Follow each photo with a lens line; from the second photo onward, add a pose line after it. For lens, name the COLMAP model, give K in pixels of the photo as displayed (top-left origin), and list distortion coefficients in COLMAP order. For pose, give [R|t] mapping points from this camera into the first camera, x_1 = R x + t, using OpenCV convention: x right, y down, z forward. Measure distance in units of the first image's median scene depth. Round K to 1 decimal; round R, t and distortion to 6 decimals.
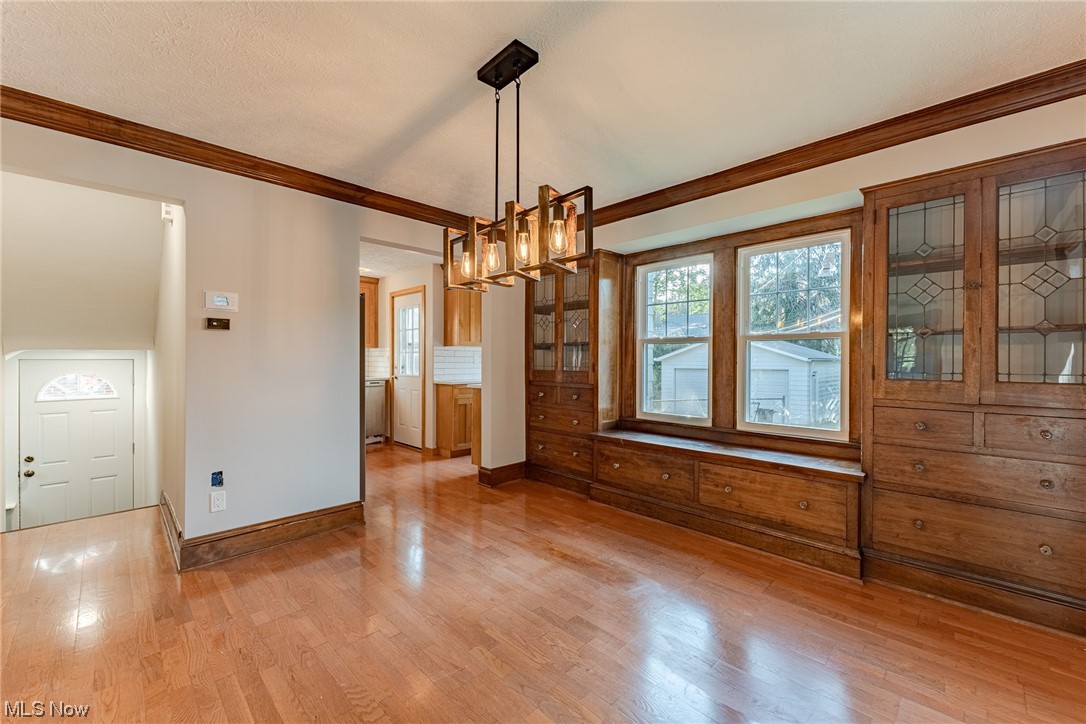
lens RADIAL K [[439.4, 0, 535.5], [0, 439.4, 361.6], [0, 0, 1]] dist [-0.000785, 0.000188]
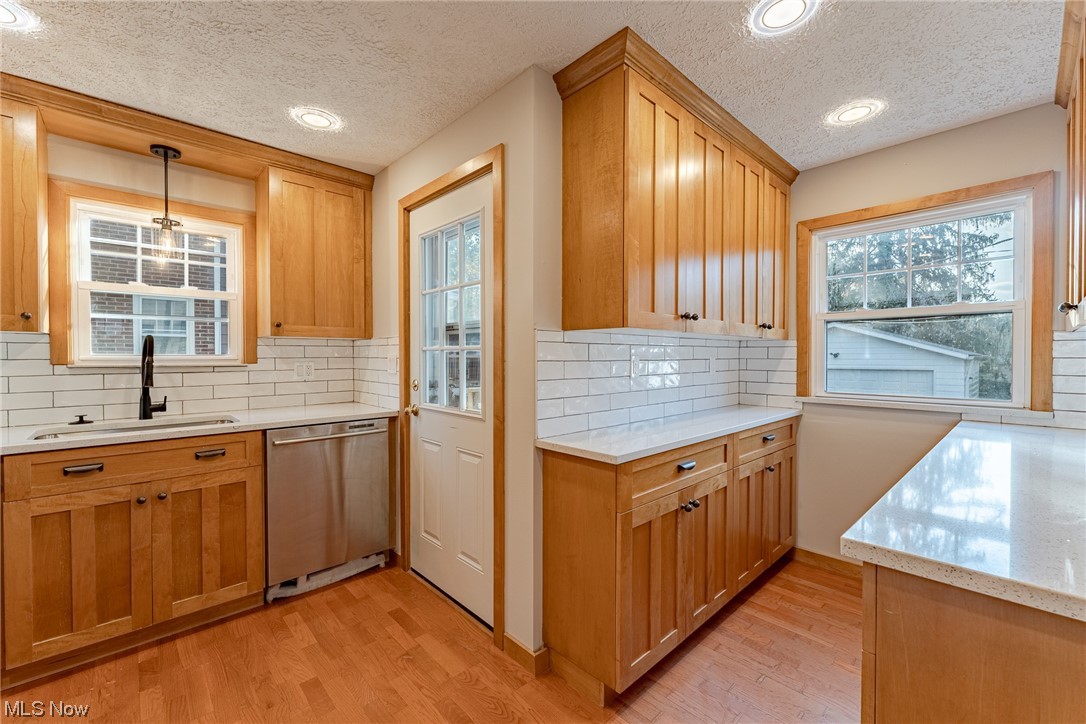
lens RADIAL K [[439.4, 0, 535.5], [0, 439.4, 361.6], [0, 0, 1]] dist [-0.000785, 0.000188]
pose [[0.999710, -0.002192, -0.023984, -0.379449], [0.002434, 0.999946, 0.010058, -0.024660], [0.023960, -0.010114, 0.999662, 1.153451]]
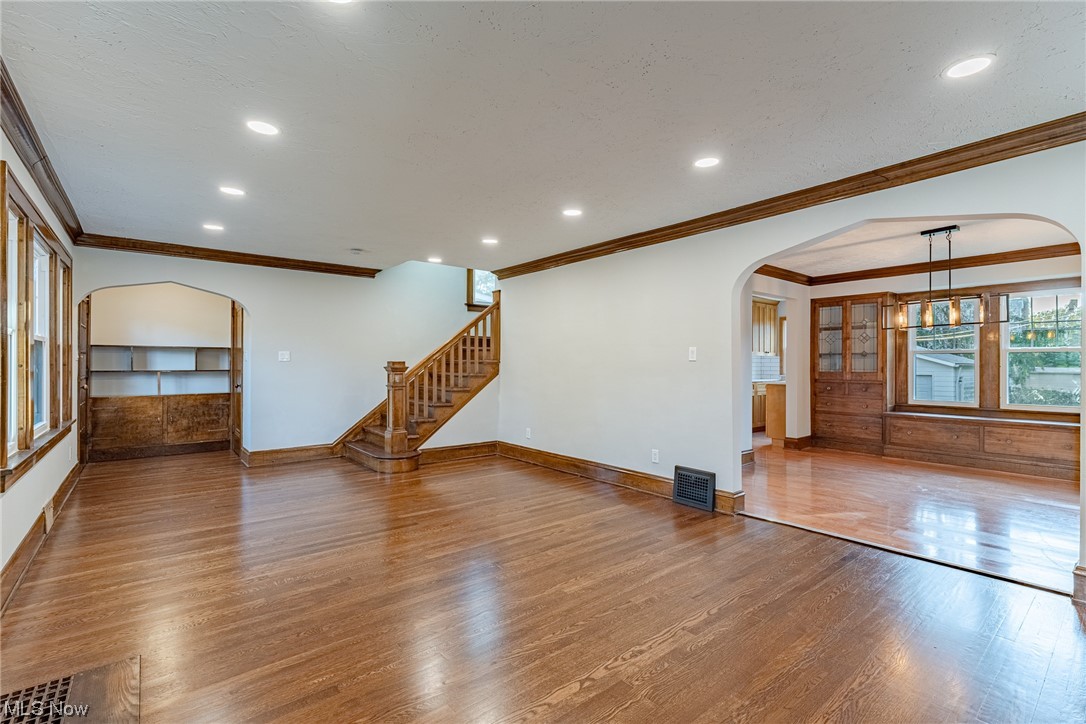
lens RADIAL K [[485.3, 0, 543.0], [0, 485.3, 362.0], [0, 0, 1]] dist [0.011183, 0.000004]
pose [[0.996277, 0.000502, -0.086209, -0.999652], [-0.001375, 0.999948, -0.010071, 0.005918], [0.086200, 0.010152, 0.996226, -0.872547]]
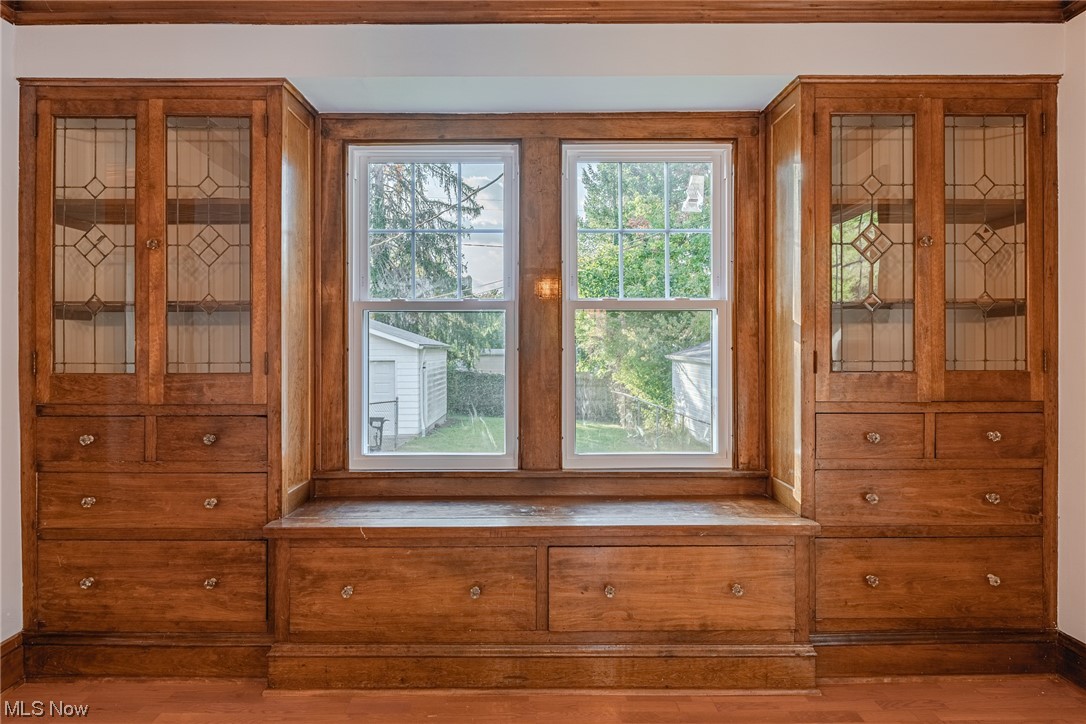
lens RADIAL K [[641.0, 0, 536.8], [0, 641.0, 348.4], [0, 0, 1]] dist [-0.000068, -0.000563]
pose [[0.691344, -0.005485, 0.722505, -0.144231], [0.007684, 0.999970, 0.000239, 0.000851], [-0.722485, 0.005386, 0.691366, 0.450933]]
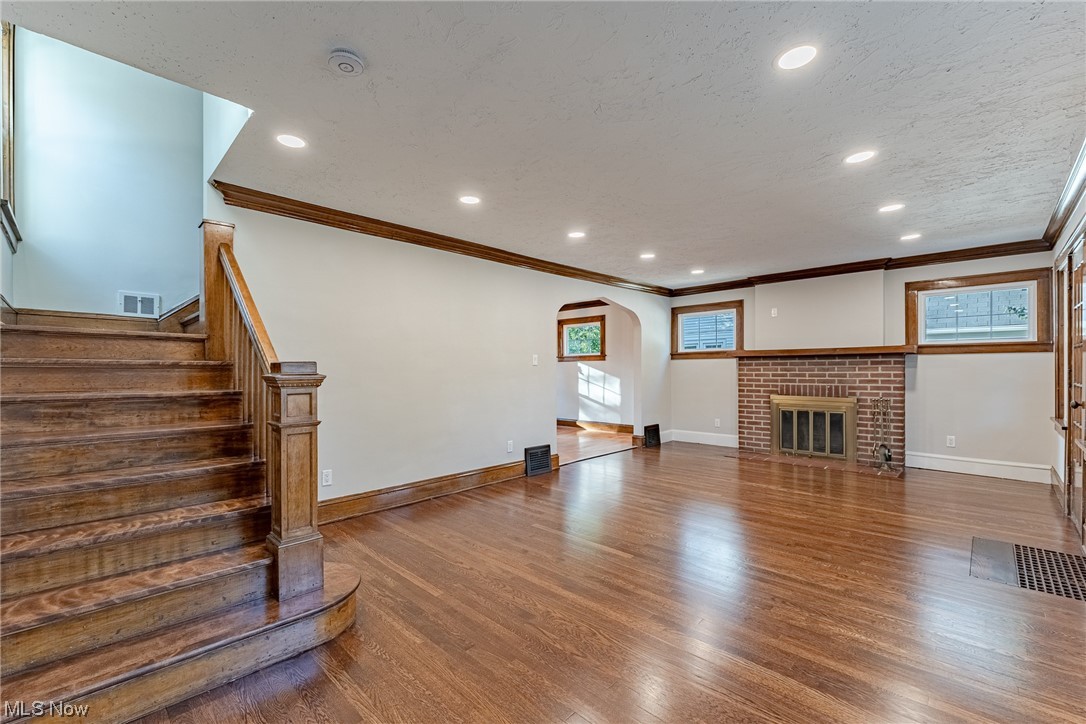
lens RADIAL K [[459.9, 0, 545.4], [0, 459.9, 370.4], [0, 0, 1]] dist [0.000040, 0.000050]
pose [[-0.033662, -0.003179, 0.999428, -2.302622], [0.010500, 0.999939, 0.003534, 0.002212], [-0.999378, 0.010613, -0.033626, 0.434999]]
